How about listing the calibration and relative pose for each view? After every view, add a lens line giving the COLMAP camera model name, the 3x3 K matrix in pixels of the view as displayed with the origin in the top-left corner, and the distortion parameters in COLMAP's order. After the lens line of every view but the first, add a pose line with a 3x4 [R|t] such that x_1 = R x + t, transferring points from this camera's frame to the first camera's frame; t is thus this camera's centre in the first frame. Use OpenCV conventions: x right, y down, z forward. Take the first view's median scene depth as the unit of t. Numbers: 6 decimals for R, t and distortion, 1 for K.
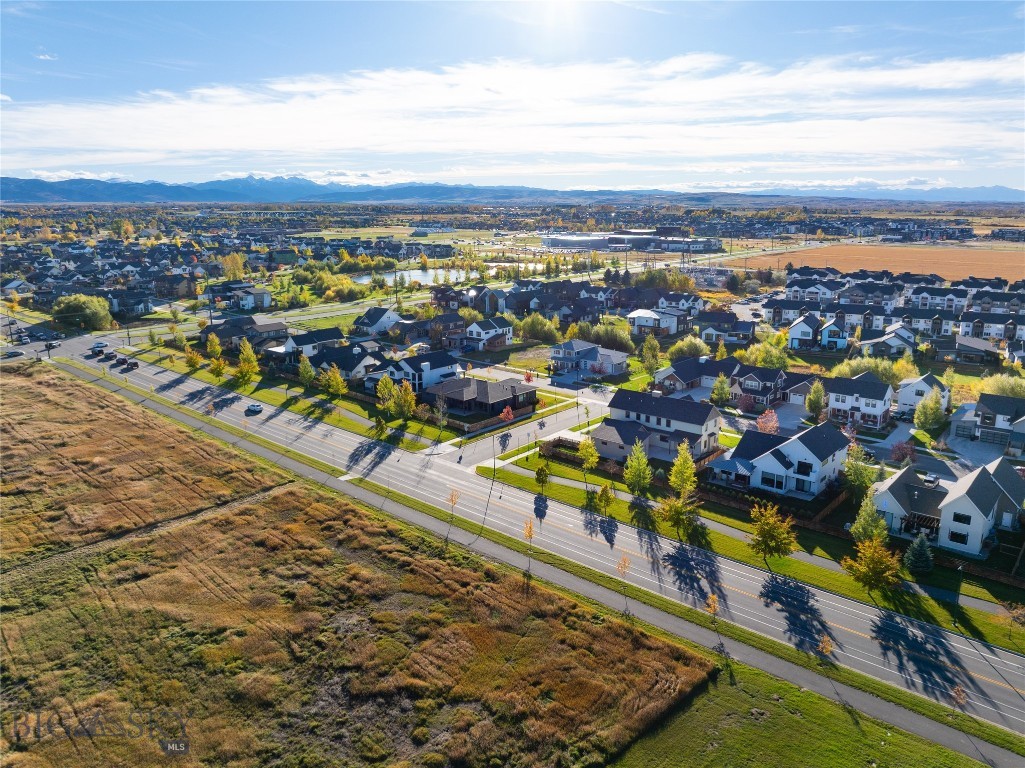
lens RADIAL K [[713.8, 0, 512.5], [0, 713.8, 384.0], [0, 0, 1]] dist [-0.005708, -0.097942]
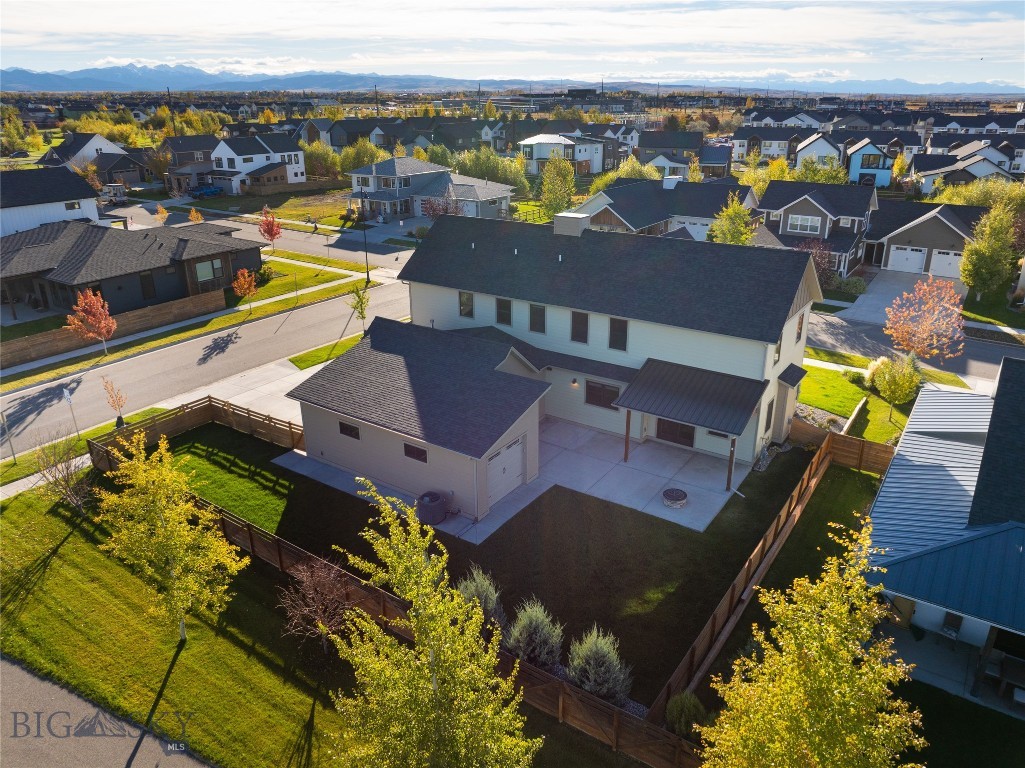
lens RADIAL K [[724.6, 0, 512.5], [0, 724.6, 384.0], [0, 0, 1]] dist [-0.039684, -0.000574]
pose [[0.992569, -0.040222, 0.114846, 0.099136], [0.023943, 0.989896, 0.139758, 0.023493], [-0.119307, -0.135970, 0.983503, 0.491076]]
